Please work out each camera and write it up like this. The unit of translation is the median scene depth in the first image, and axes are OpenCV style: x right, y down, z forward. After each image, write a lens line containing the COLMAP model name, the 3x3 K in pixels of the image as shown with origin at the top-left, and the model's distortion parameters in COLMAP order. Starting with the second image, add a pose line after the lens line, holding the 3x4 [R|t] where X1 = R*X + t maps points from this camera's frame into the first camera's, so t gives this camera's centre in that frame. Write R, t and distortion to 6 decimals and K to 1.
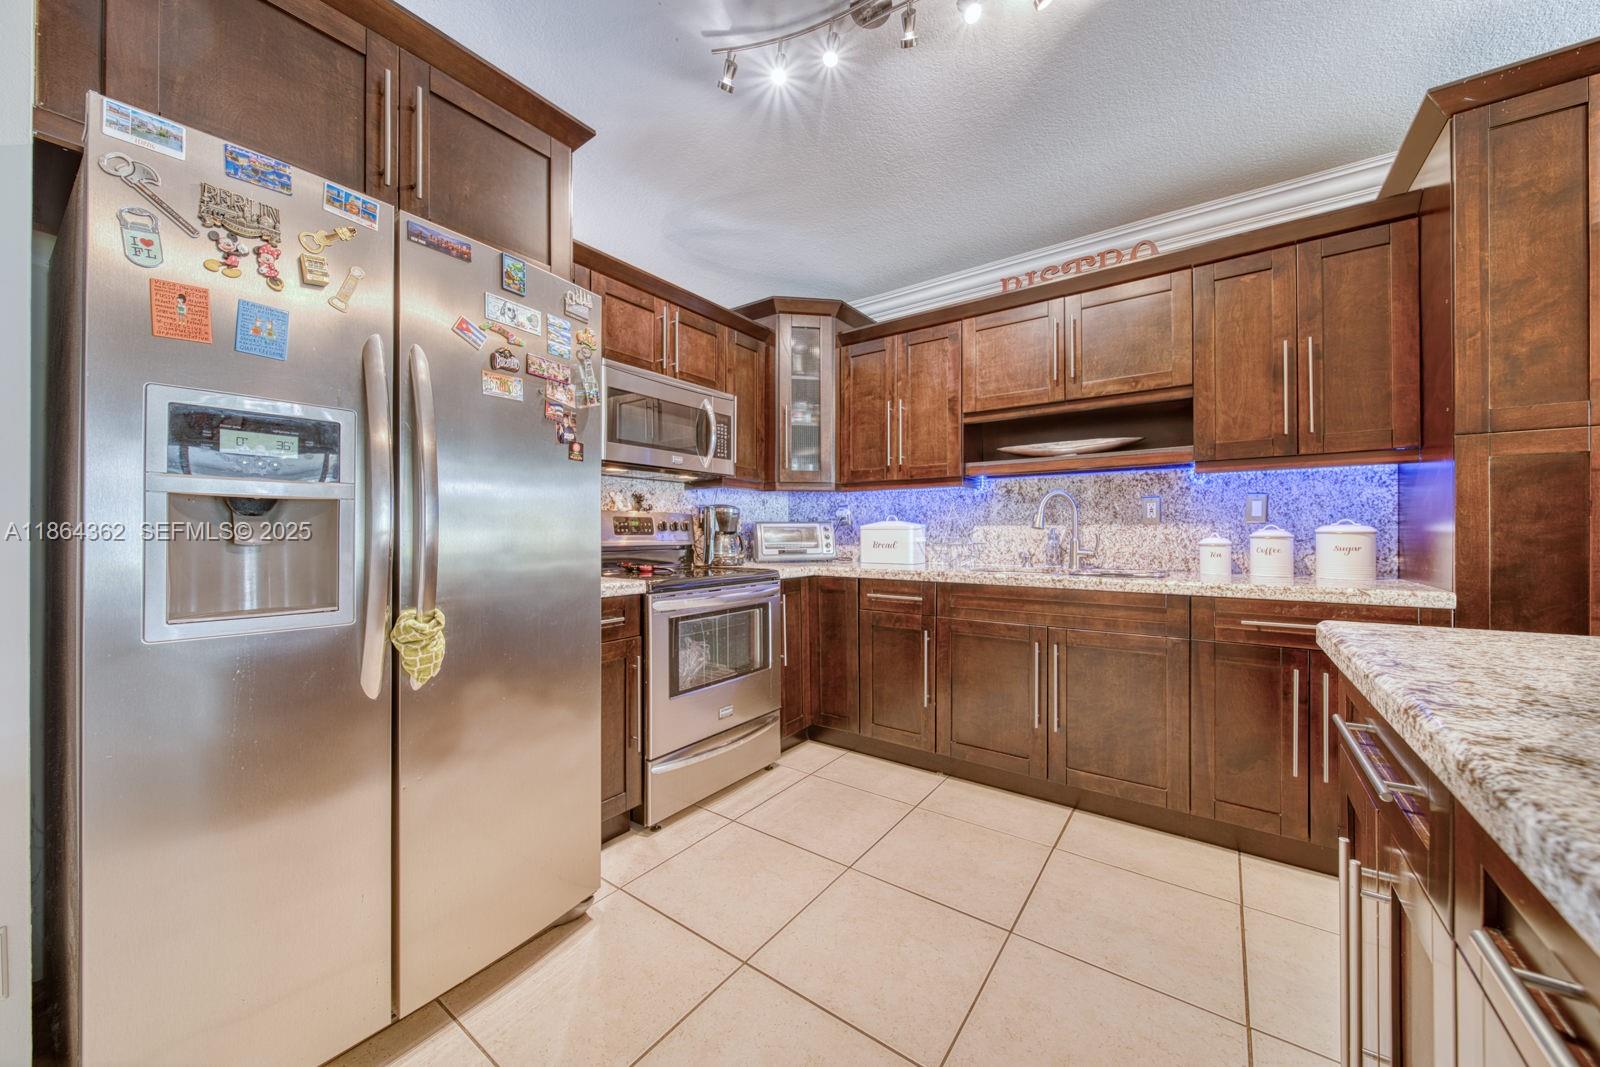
lens RADIAL K [[559.3, 0, 788.2], [0, 559.3, 529.4], [0, 0, 1]] dist [-0.006193, -0.000787]
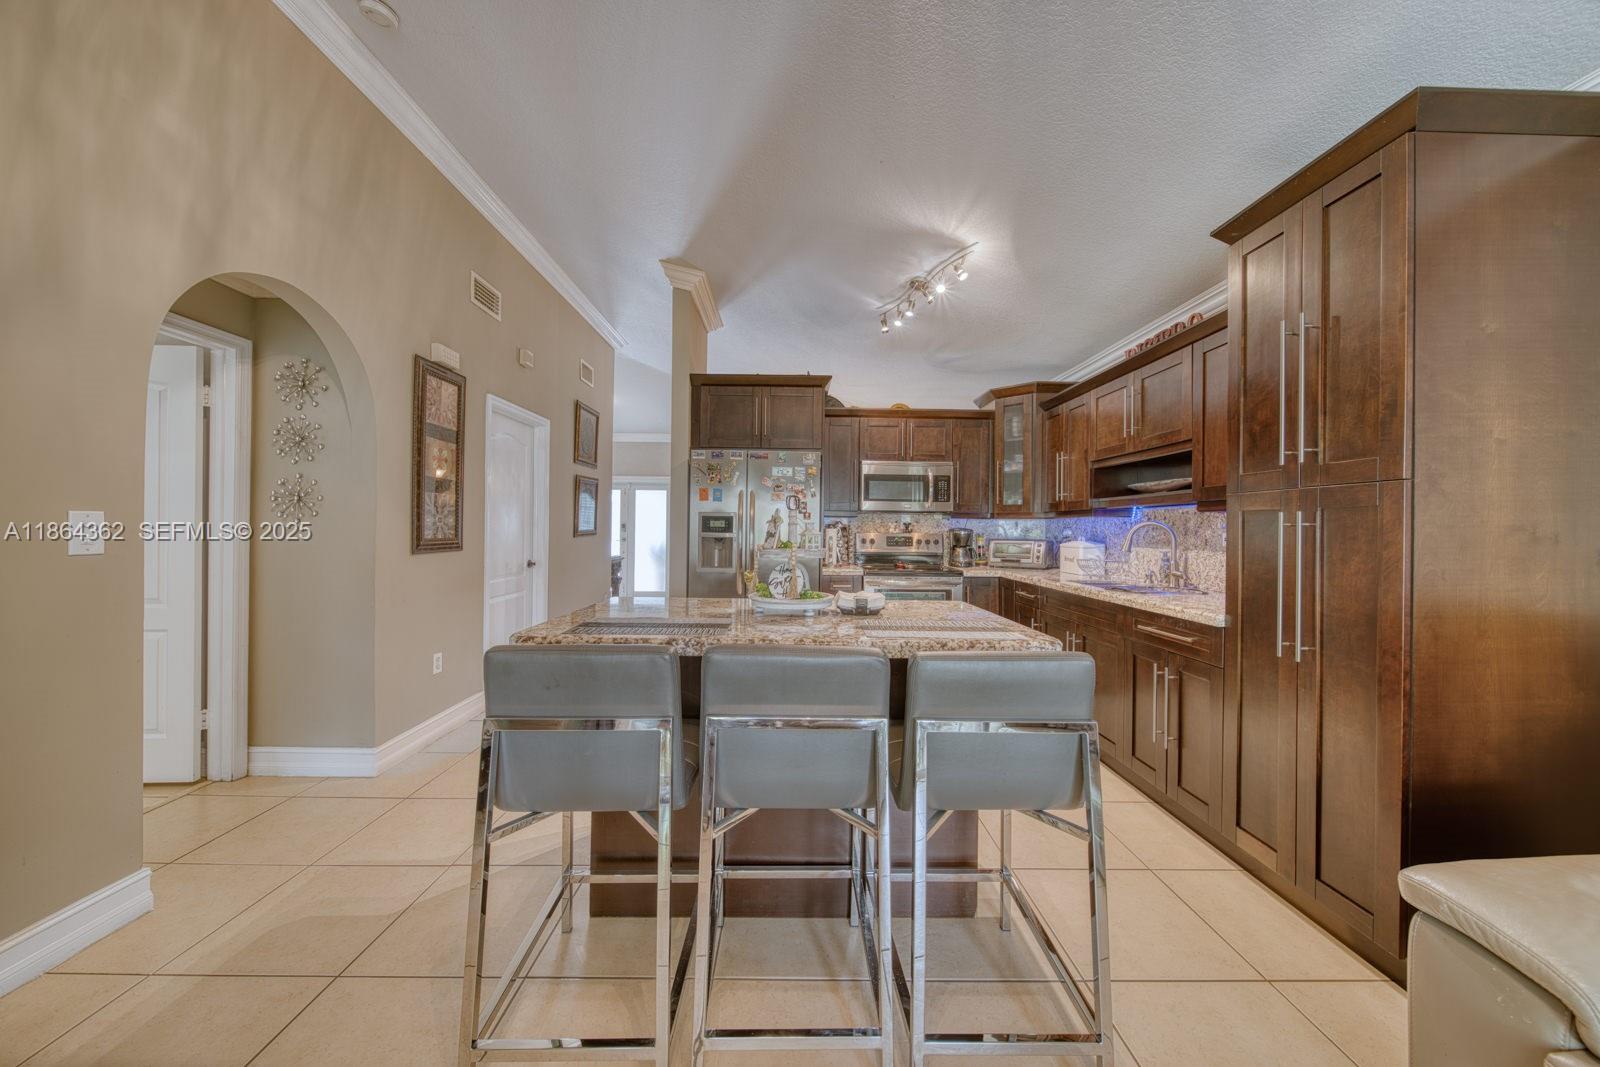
lens RADIAL K [[559.3, 0, 795.3], [0, 559.3, 523.3], [0, 0, 1]] dist [-0.006193, -0.000787]
pose [[0.604560, -0.001788, -0.796558, 1.021083], [-0.005137, 0.999968, -0.006143, -0.054949], [0.796543, 0.007806, 0.604531, -0.385643]]
